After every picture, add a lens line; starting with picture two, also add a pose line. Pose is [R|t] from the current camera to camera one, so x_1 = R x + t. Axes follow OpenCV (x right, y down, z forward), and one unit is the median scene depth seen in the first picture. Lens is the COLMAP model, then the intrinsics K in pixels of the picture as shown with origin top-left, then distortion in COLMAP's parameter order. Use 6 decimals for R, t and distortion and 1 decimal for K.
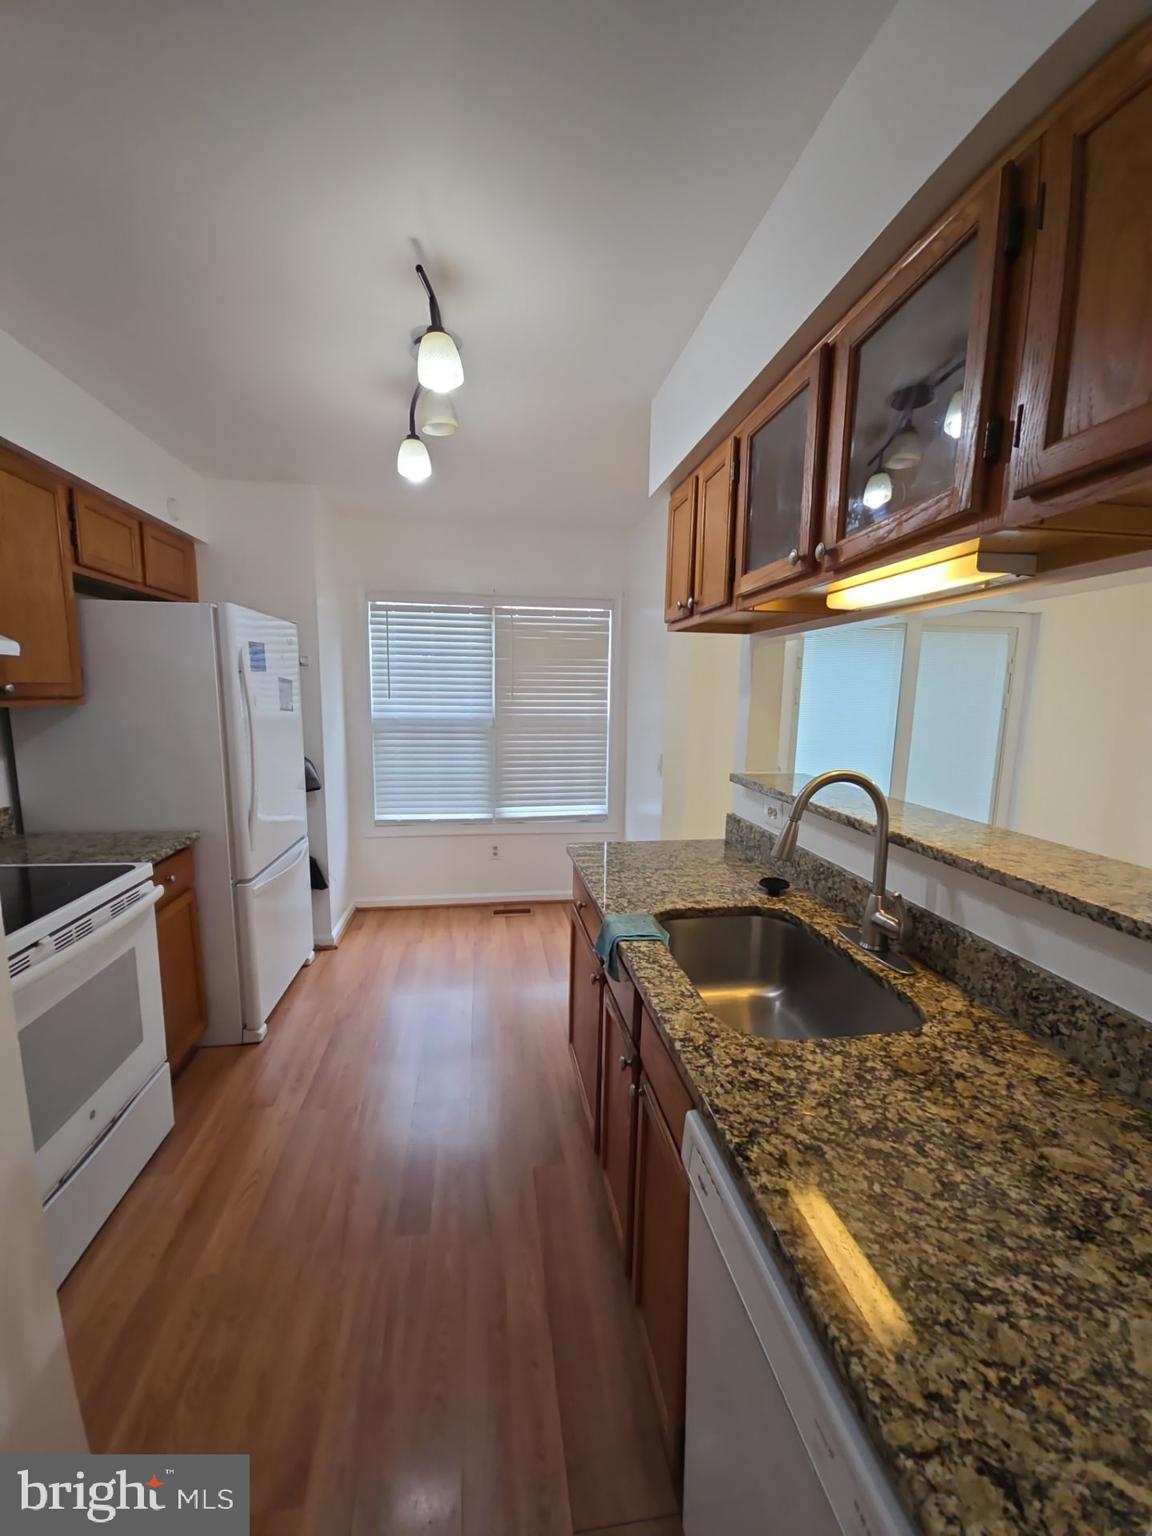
lens RADIAL K [[624.6, 0, 575.8], [0, 624.6, 787.4], [0, 0, 1]] dist [0.004418, -0.004068]
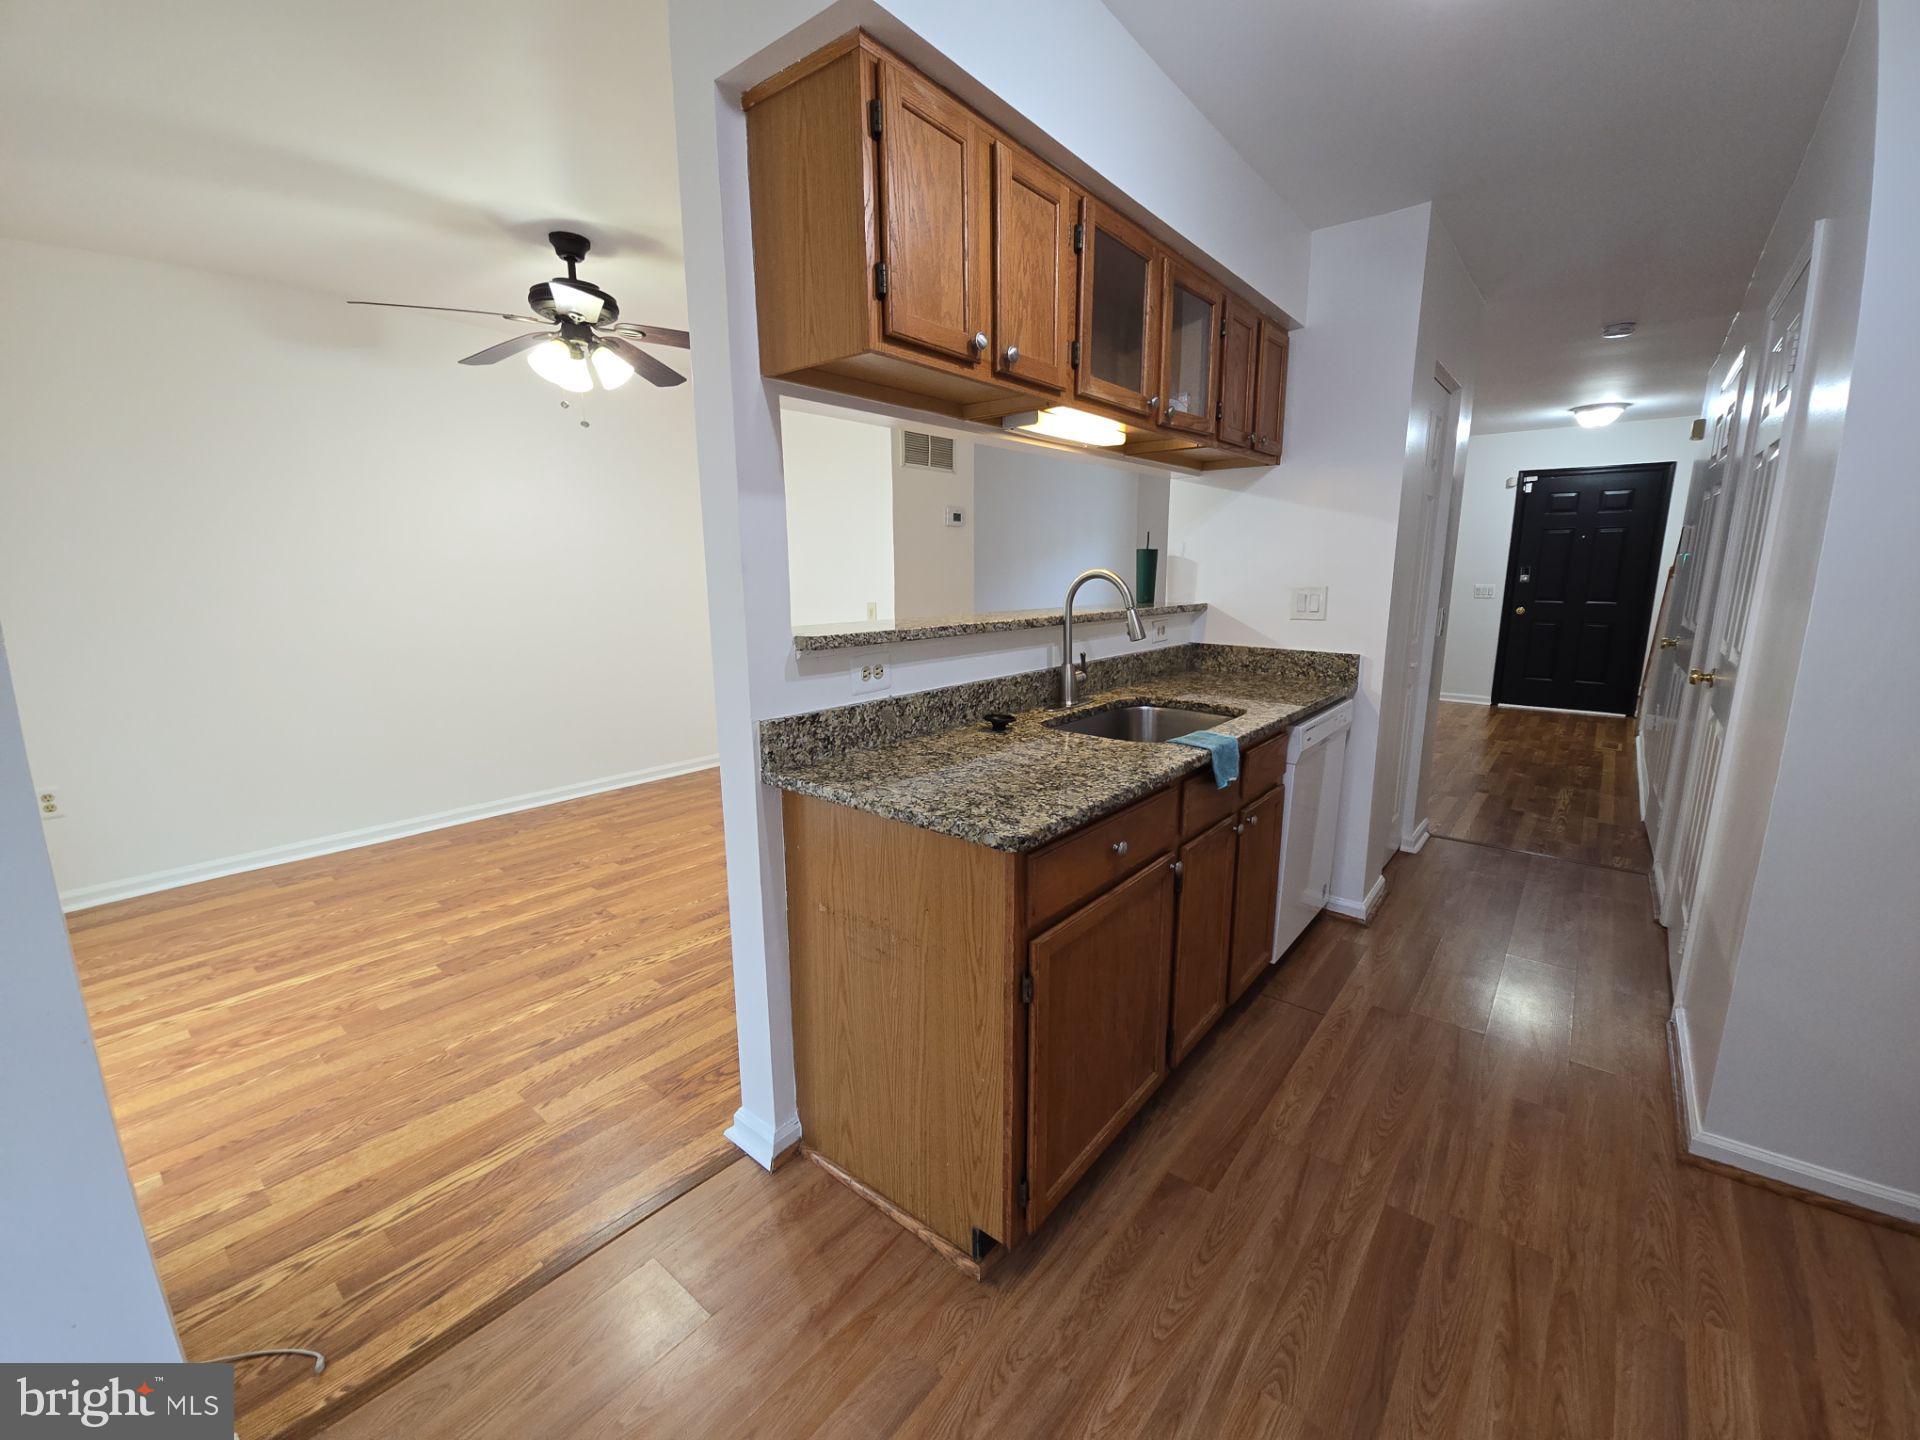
lens RADIAL K [[780.7, 0, 983.6], [0, 780.7, 719.5], [0, 0, 1]] dist [0.004418, -0.004068]
pose [[-0.681974, -0.158911, 0.713904, -0.378401], [0.102875, 0.945563, 0.308750, -0.156868], [-0.724105, 0.284003, -0.628501, 1.390272]]
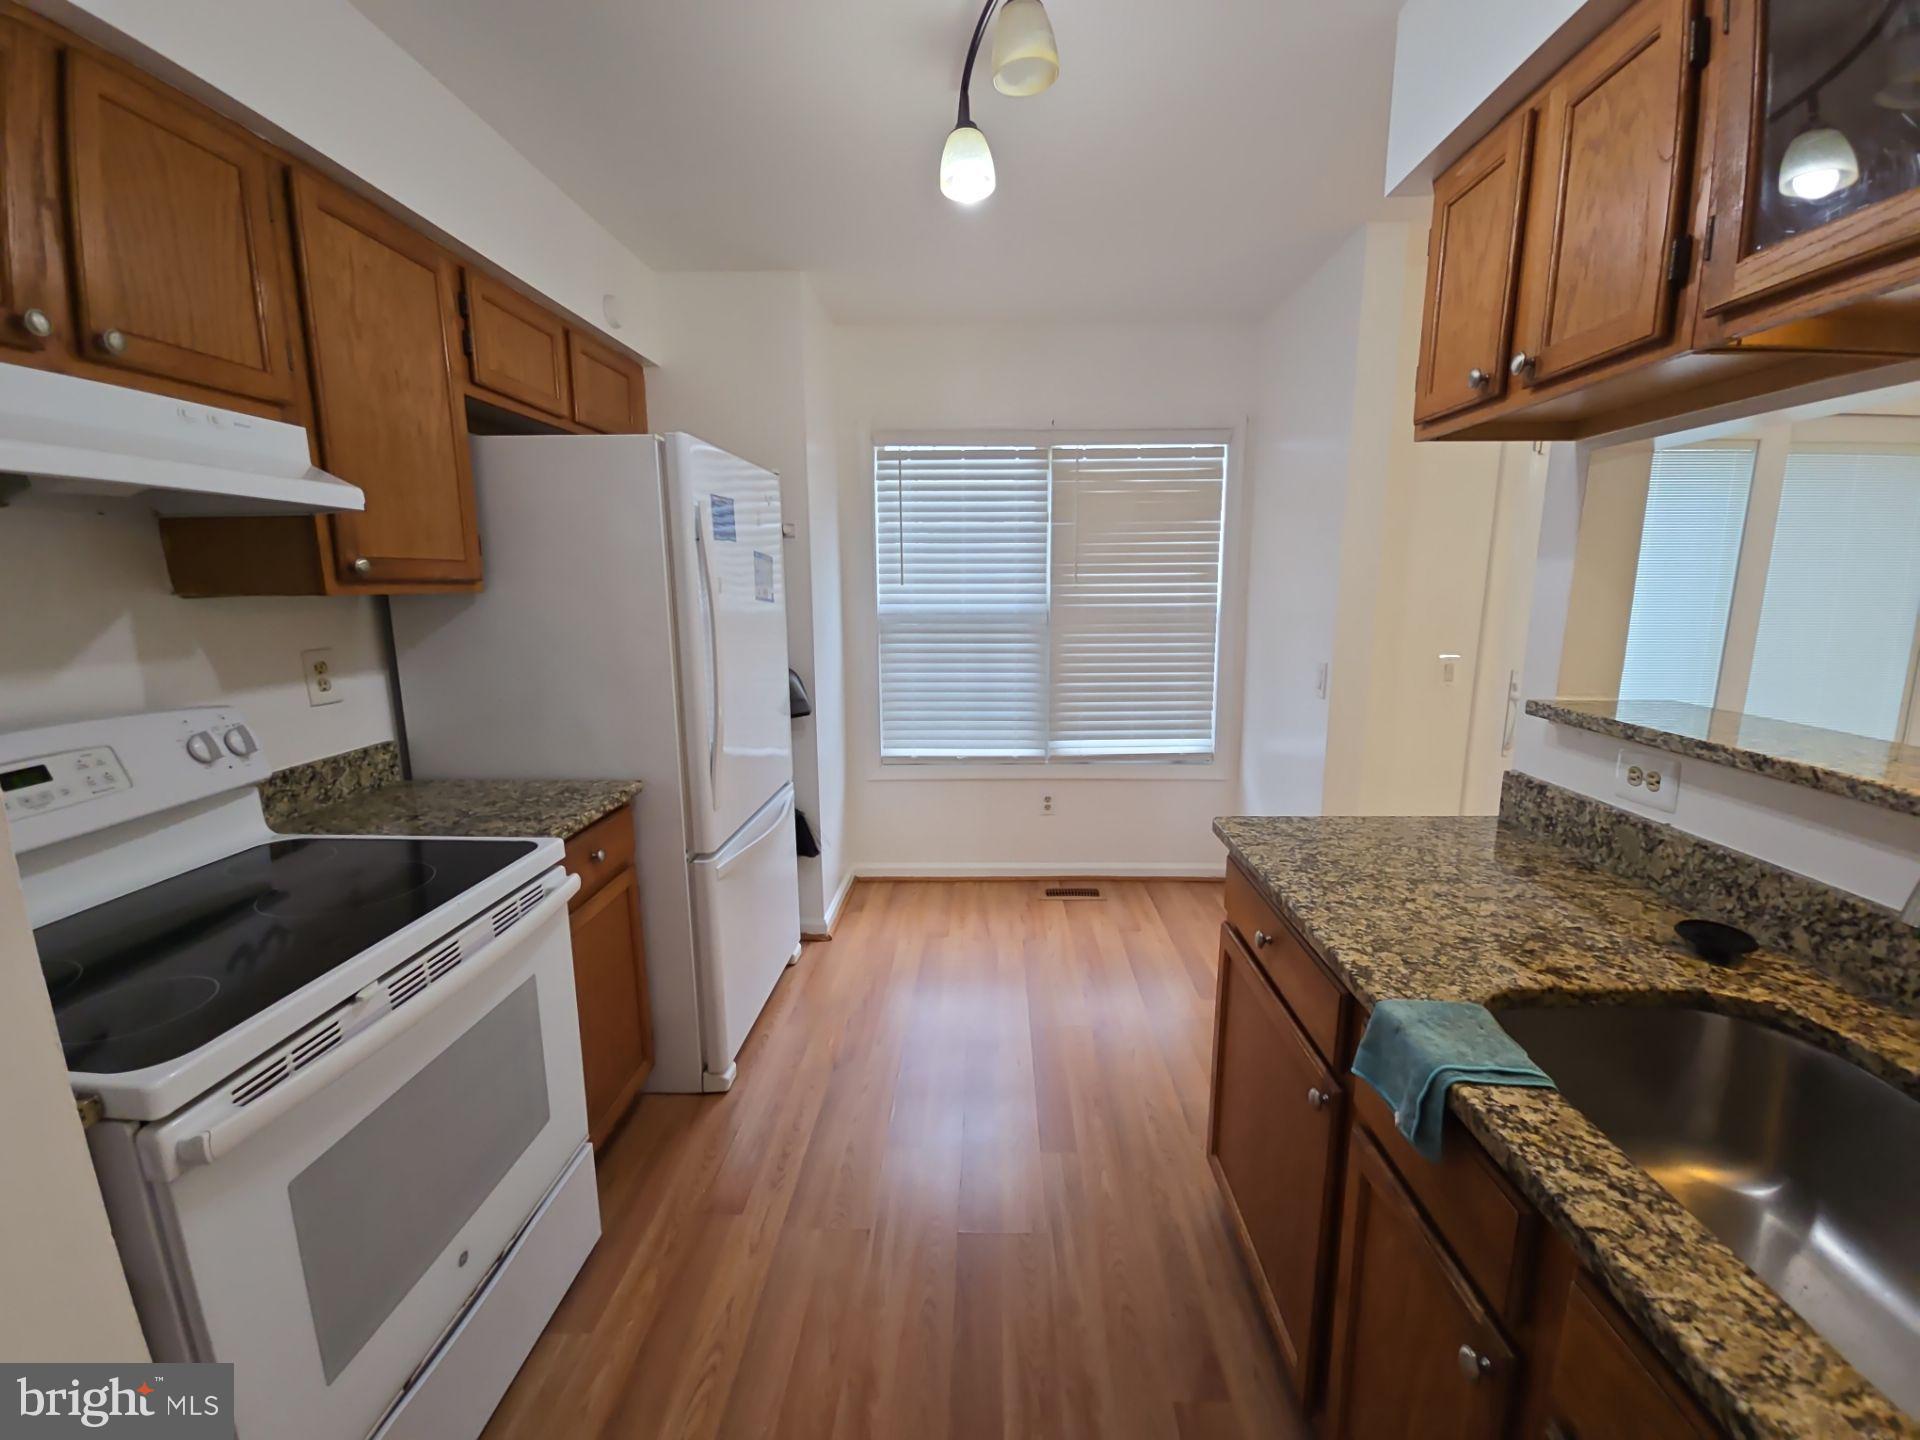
lens RADIAL K [[780.7, 0, 975.7], [0, 780.7, 718.8], [0, 0, 1]] dist [0.004418, -0.004068]
pose [[0.985371, 0.010817, -0.170079, -0.114920], [-0.007441, 0.999763, 0.020480, -0.016876], [0.170260, -0.018915, 0.985218, 0.253388]]
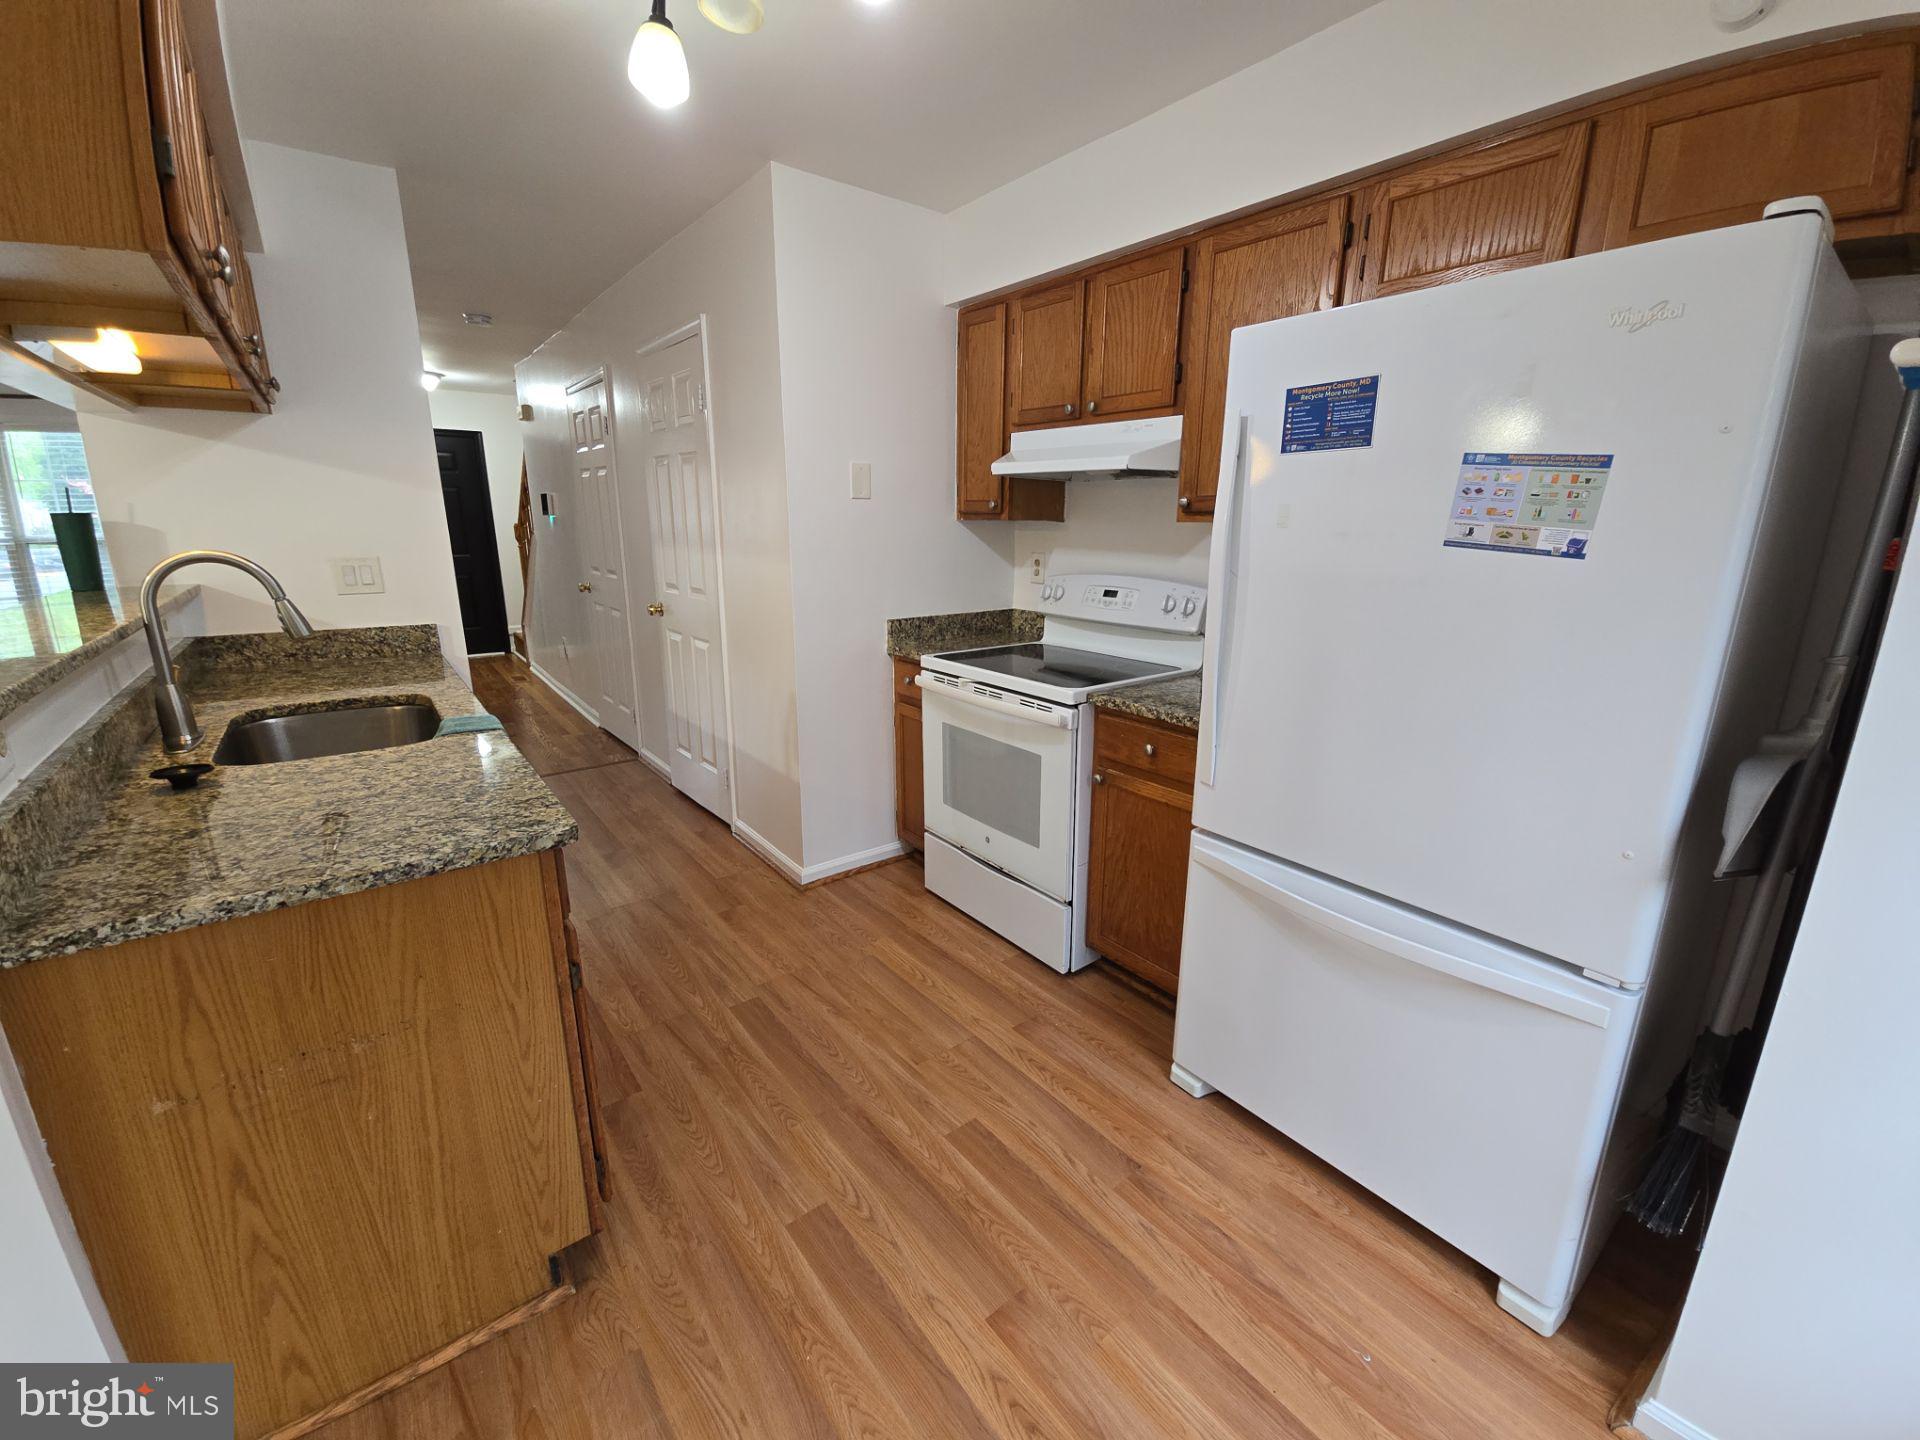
lens RADIAL K [[780.7, 0, 977.3], [0, 780.7, 726.8], [0, 0, 1]] dist [0.004418, -0.004068]
pose [[-0.865790, 0.103578, -0.489571, 0.003759], [-0.102370, 0.920992, 0.375890, -0.214364], [0.489825, 0.375559, -0.786783, 1.610443]]
